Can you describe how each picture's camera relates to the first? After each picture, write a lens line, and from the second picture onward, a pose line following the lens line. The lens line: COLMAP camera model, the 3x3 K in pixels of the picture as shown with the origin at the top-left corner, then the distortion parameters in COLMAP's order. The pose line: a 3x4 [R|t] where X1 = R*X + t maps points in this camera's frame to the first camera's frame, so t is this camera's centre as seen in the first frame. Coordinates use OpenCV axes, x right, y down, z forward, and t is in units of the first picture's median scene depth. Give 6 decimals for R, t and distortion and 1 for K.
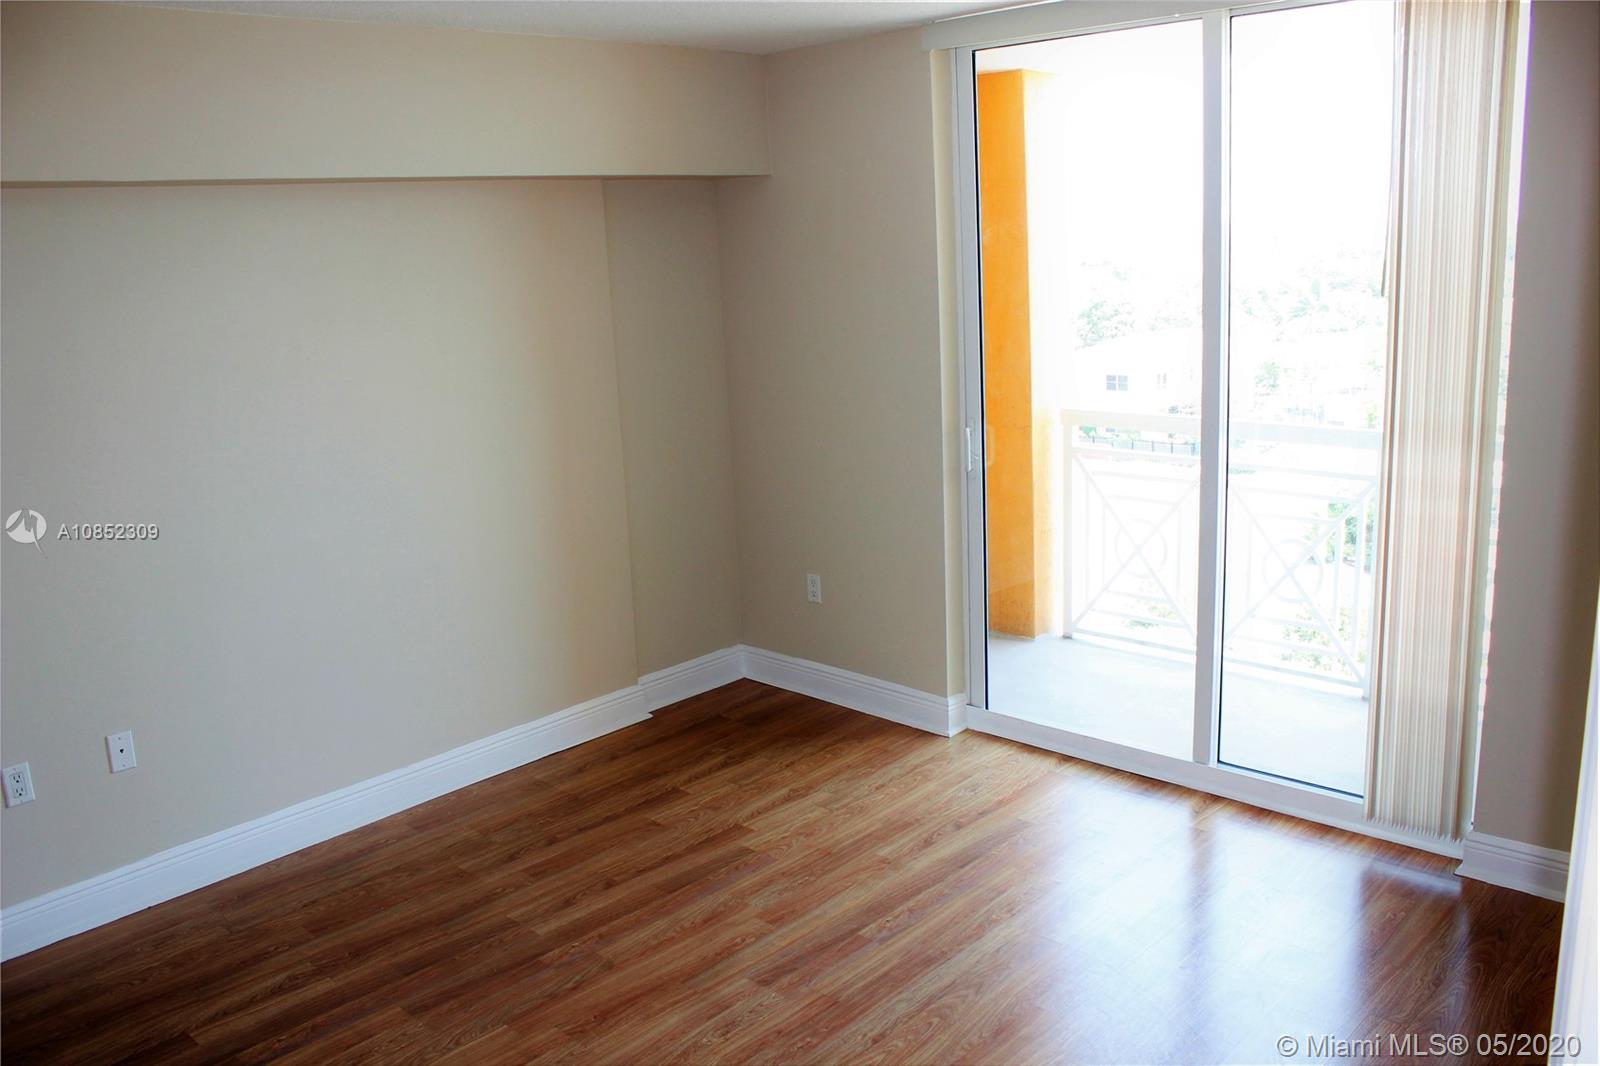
lens RADIAL K [[1316.7, 0, 817.8], [0, 1316.7, 539.1], [0, 0, 1]] dist [-0.173693, 0.144378]
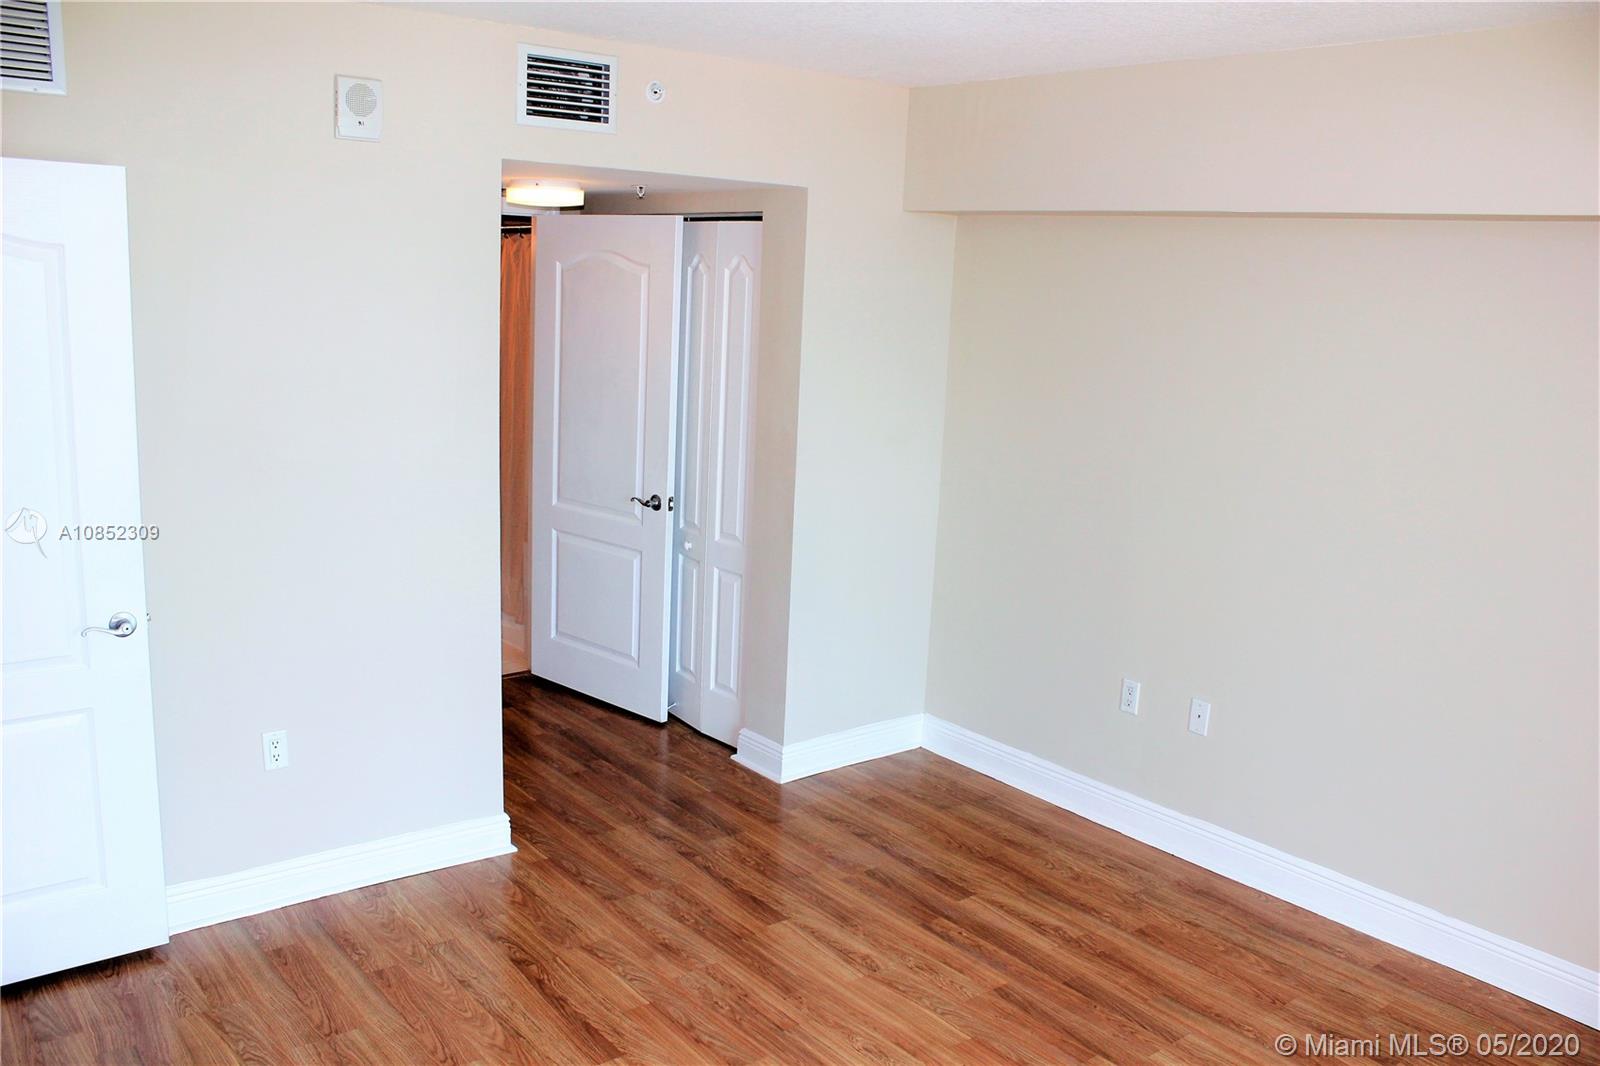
lens RADIAL K [[1316.7, 0, 817.8], [0, 1316.7, 539.1], [0, 0, 1]] dist [-0.173693, 0.144378]
pose [[-0.143156, 0.231802, -0.962172, 0.599759], [-0.257928, 0.929852, 0.262391, -0.204312], [0.955500, 0.285734, -0.073326, 0.760387]]
